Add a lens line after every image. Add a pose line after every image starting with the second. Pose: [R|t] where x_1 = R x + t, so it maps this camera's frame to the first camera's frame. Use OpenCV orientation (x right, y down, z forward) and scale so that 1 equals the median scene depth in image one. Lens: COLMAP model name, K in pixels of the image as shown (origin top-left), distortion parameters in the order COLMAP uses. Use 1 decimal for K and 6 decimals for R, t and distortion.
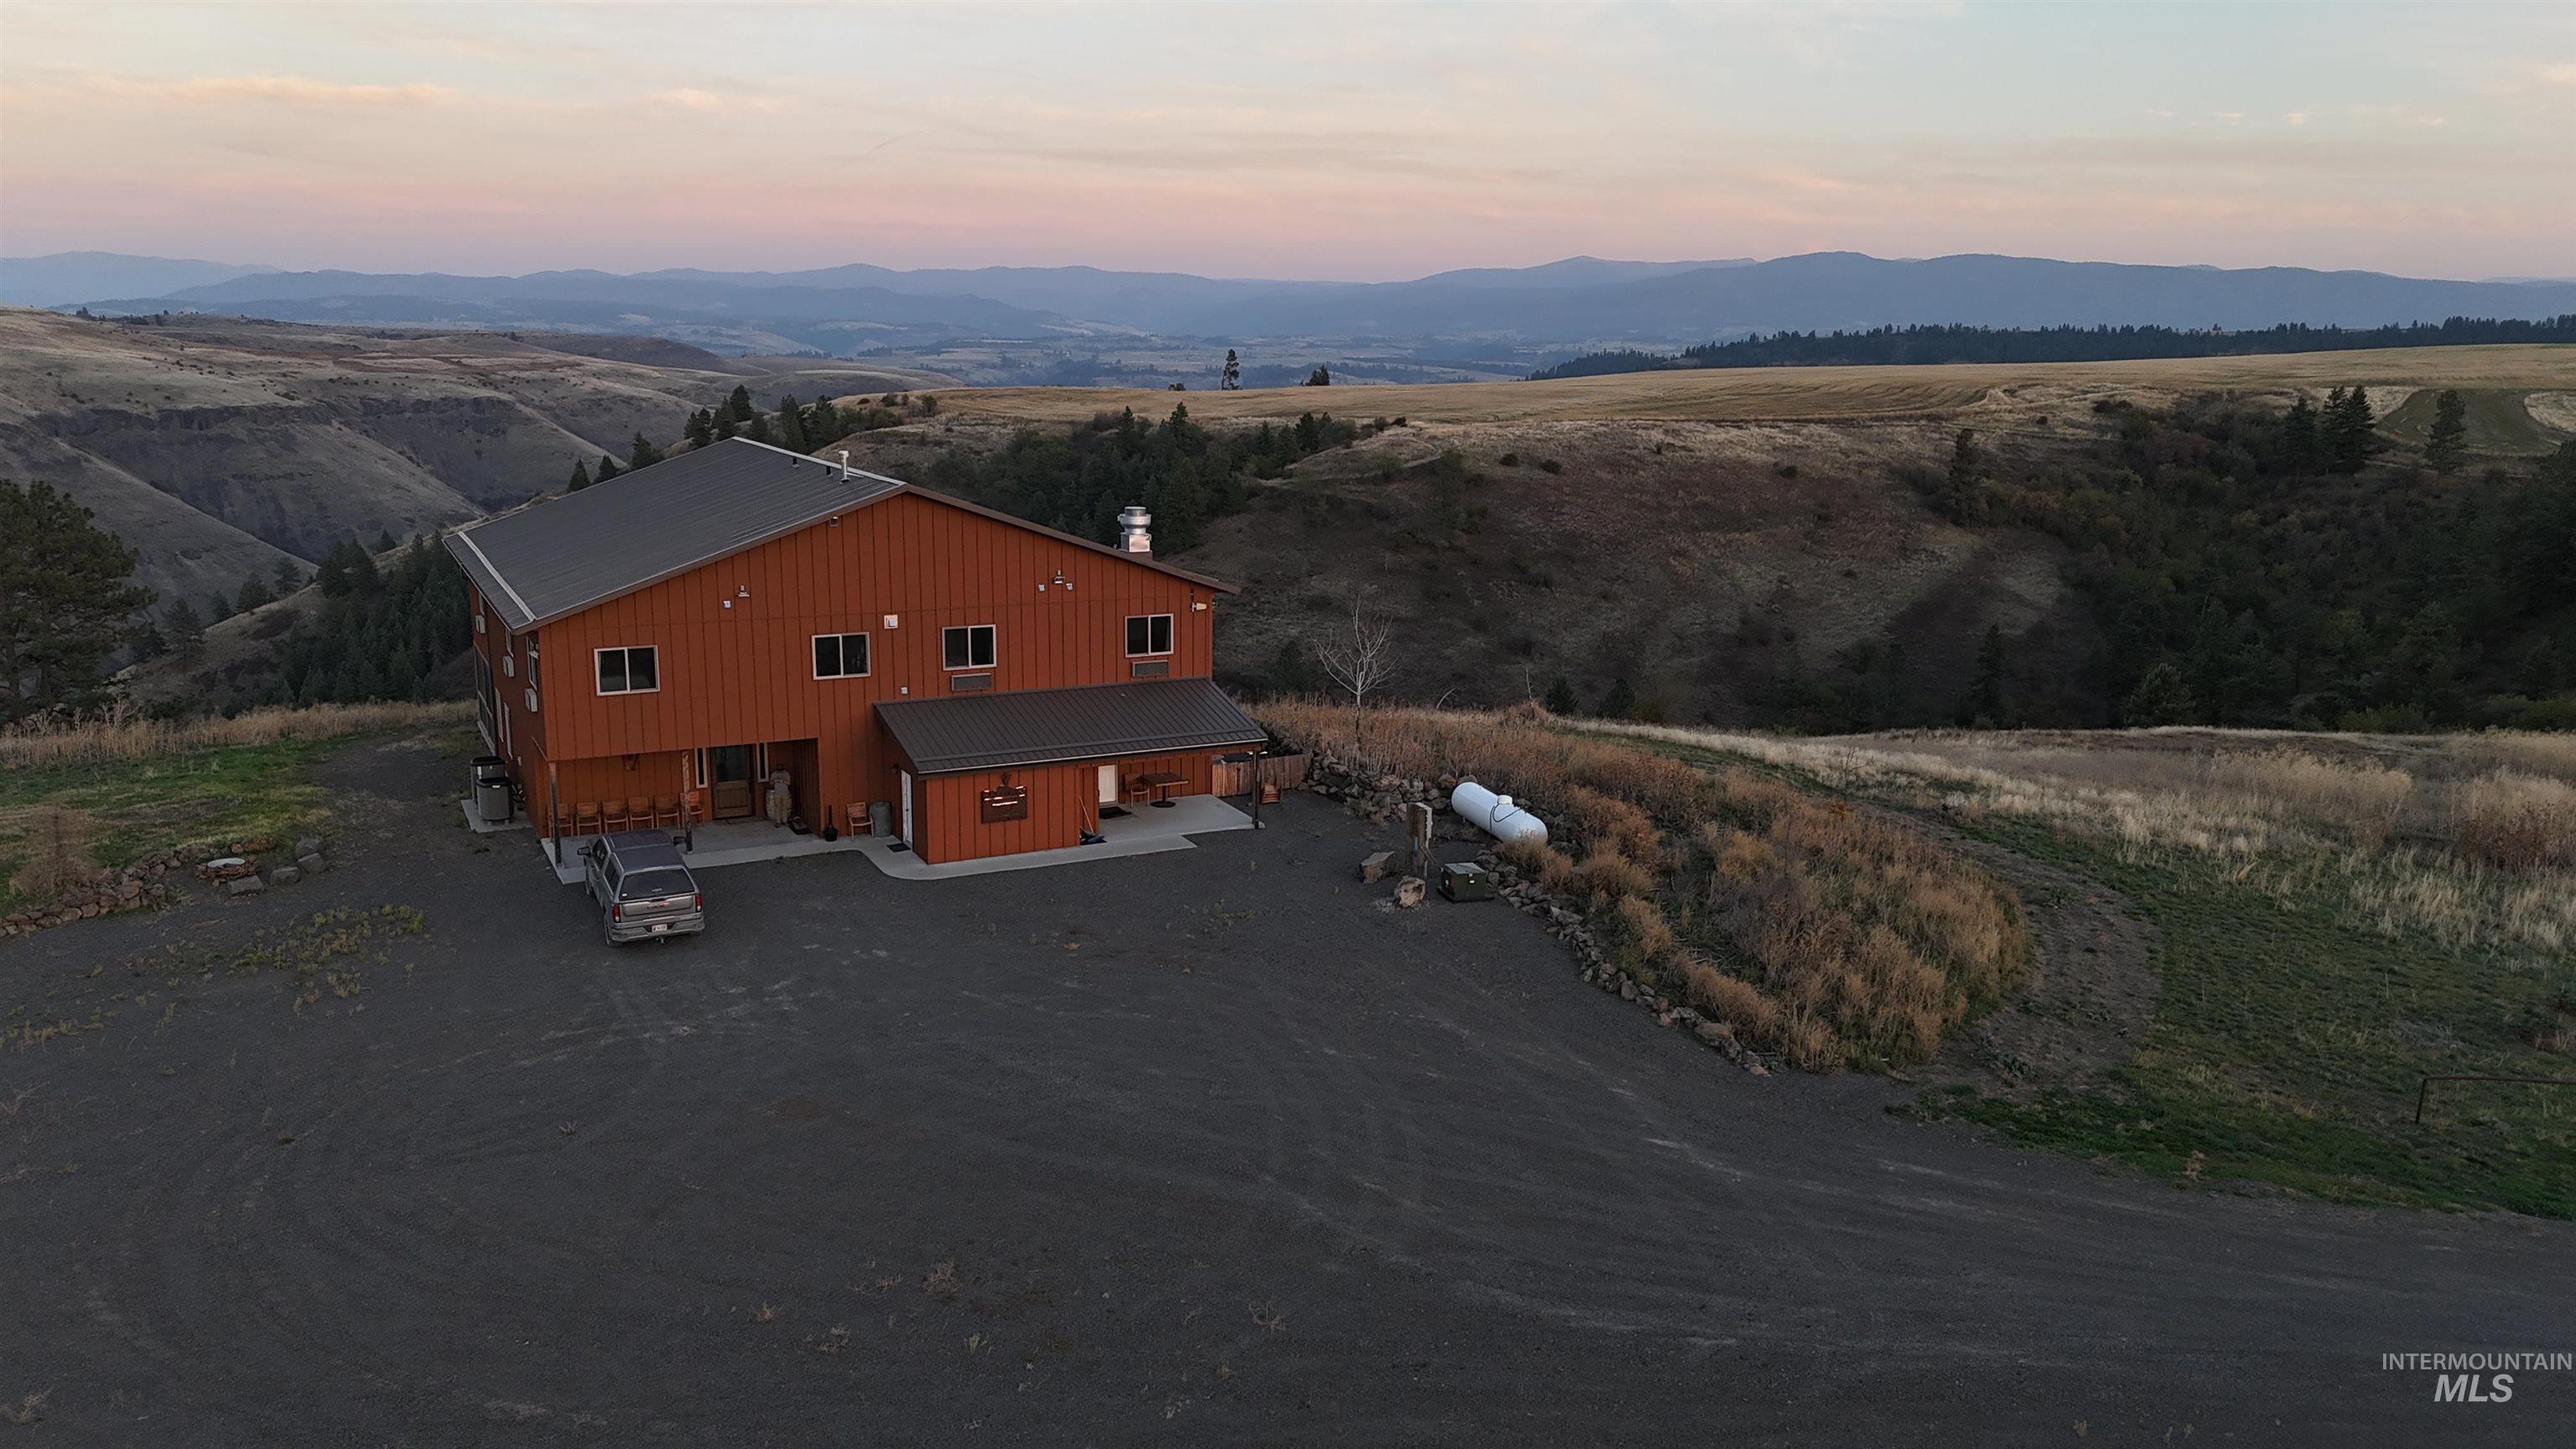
lens RADIAL K [[1875.6, 0, 1277.0], [0, 1875.6, 722.6], [0, 0, 1]] dist [0.073834, -0.070857]
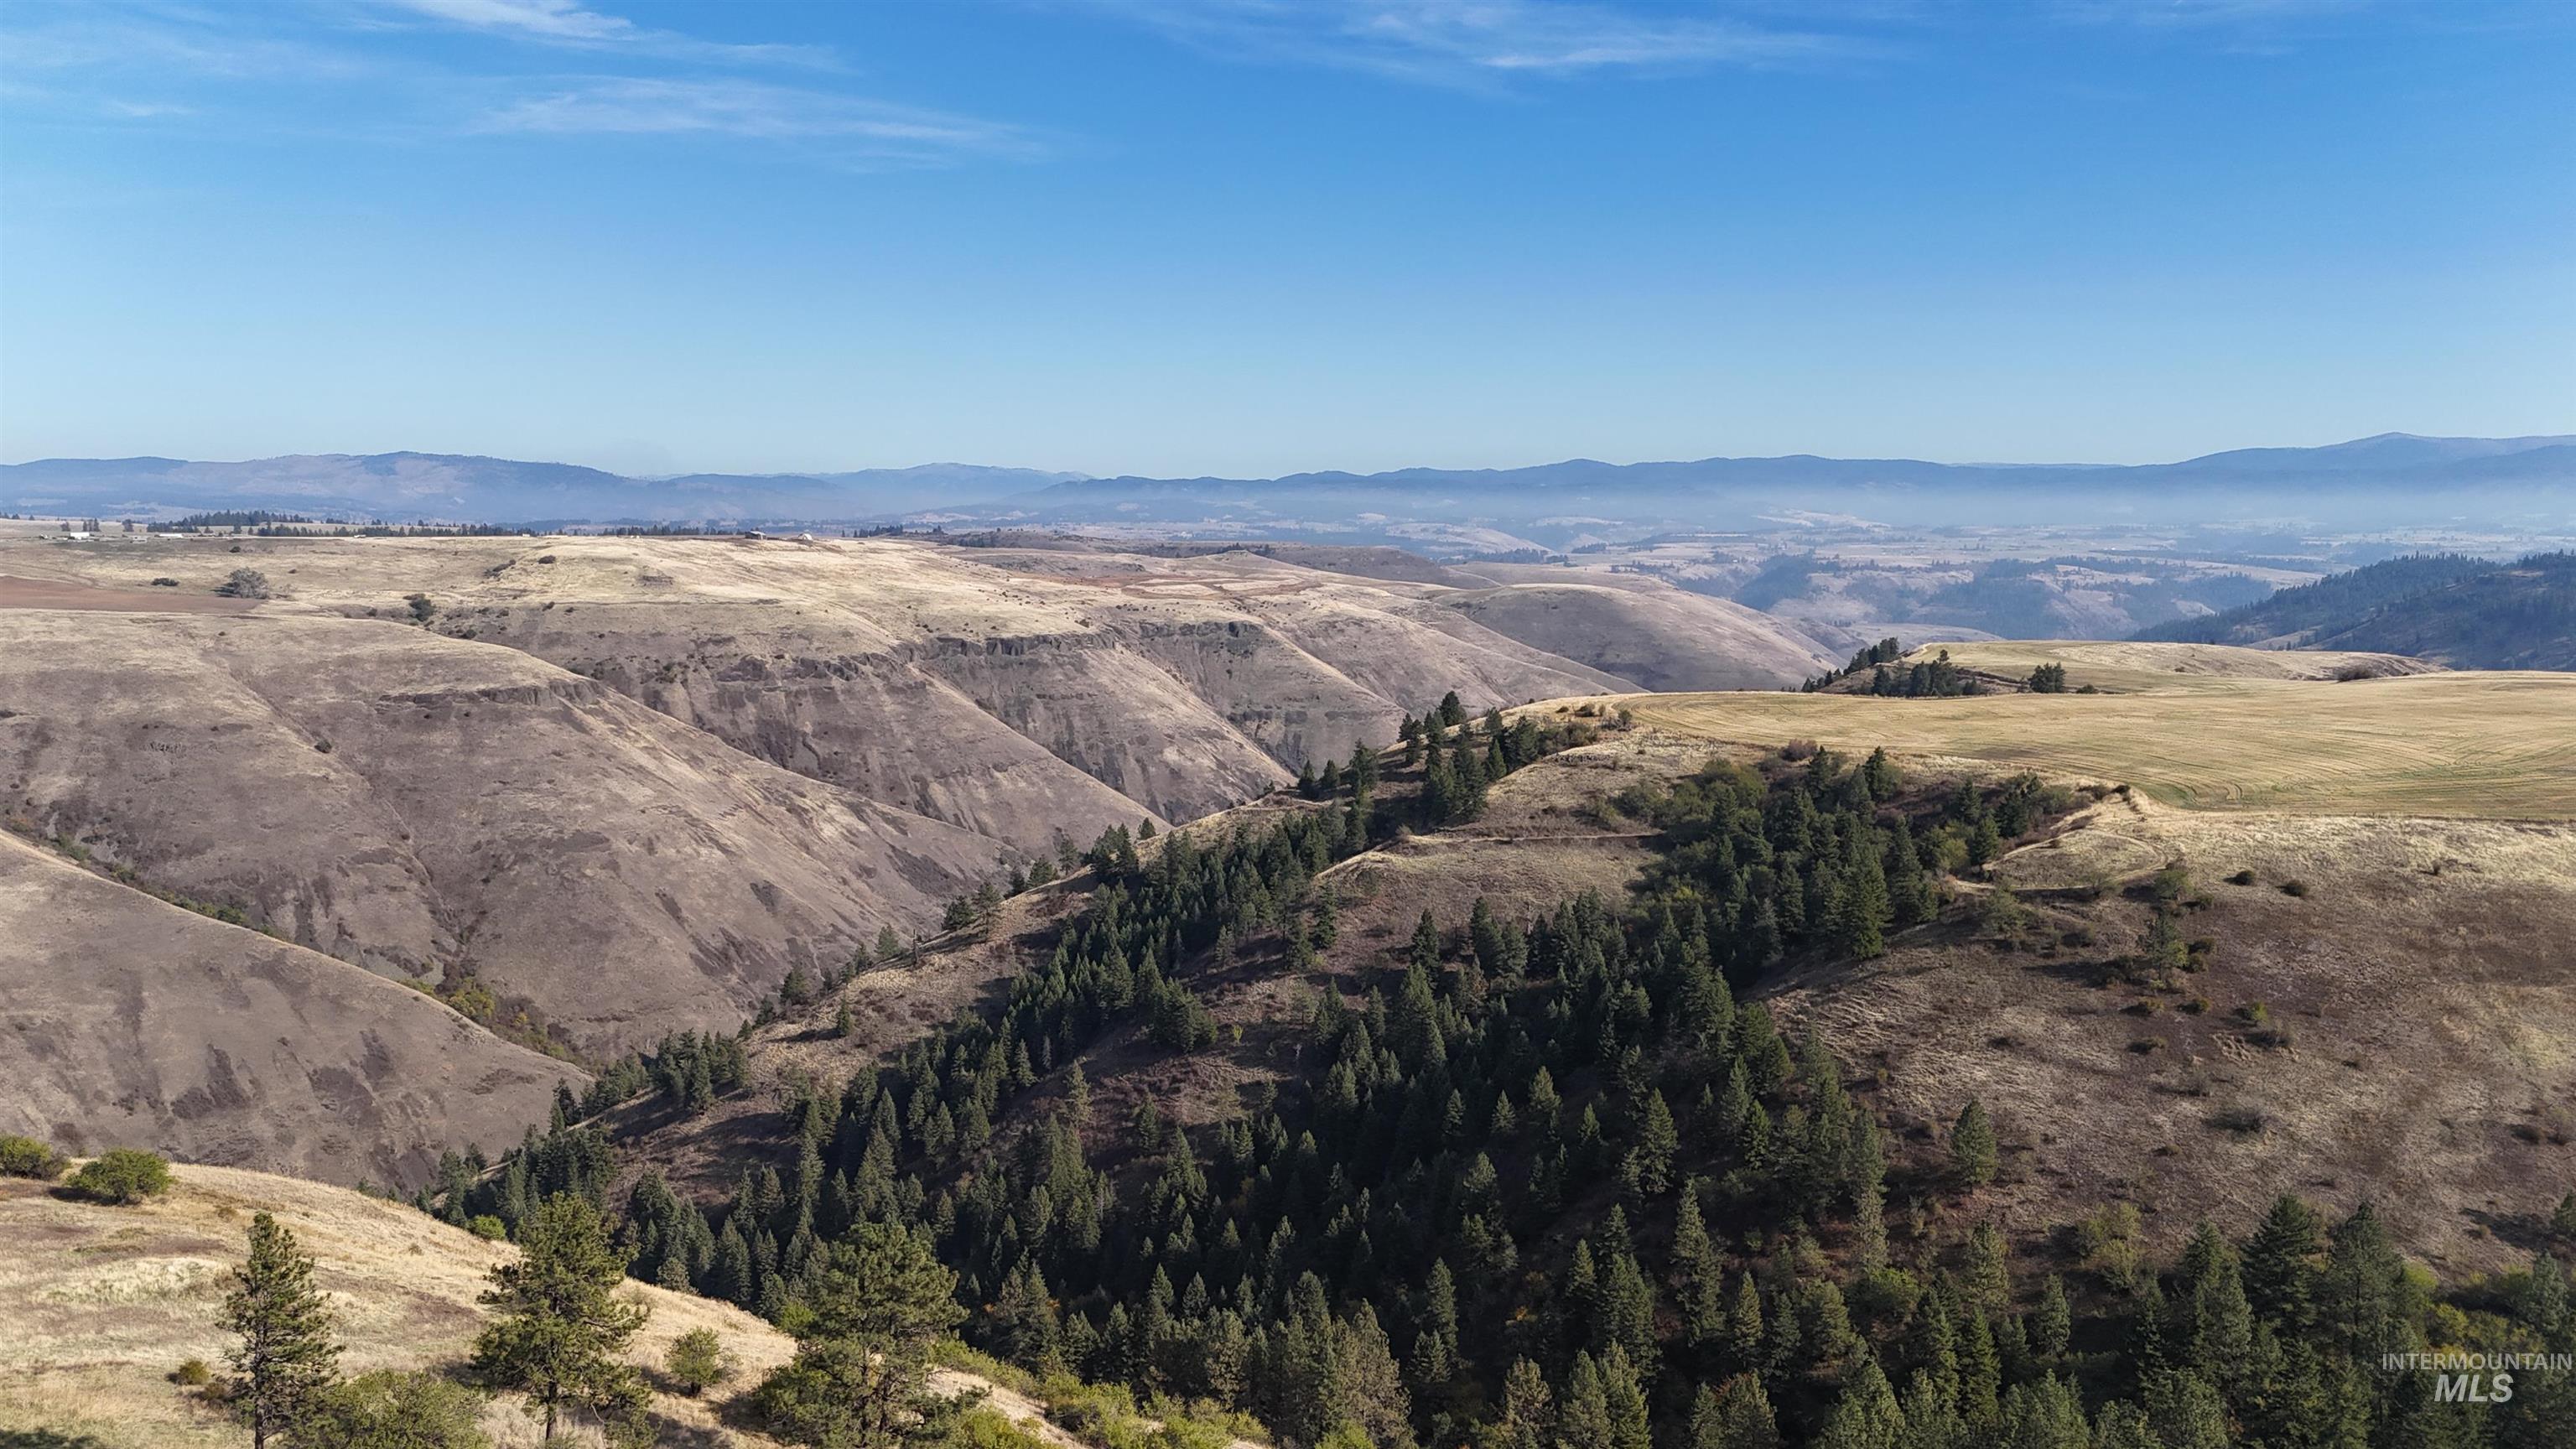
lens RADIAL K [[1875.6, 0, 1289.6], [0, 1875.6, 712.8], [0, 0, 1]] dist [0.073834, -0.070857]
pose [[0.934009, 0.031677, -0.355842, 0.017001], [-0.065161, 0.994458, -0.082507, -0.120432], [0.351256, 0.100250, 0.930897, -0.040929]]
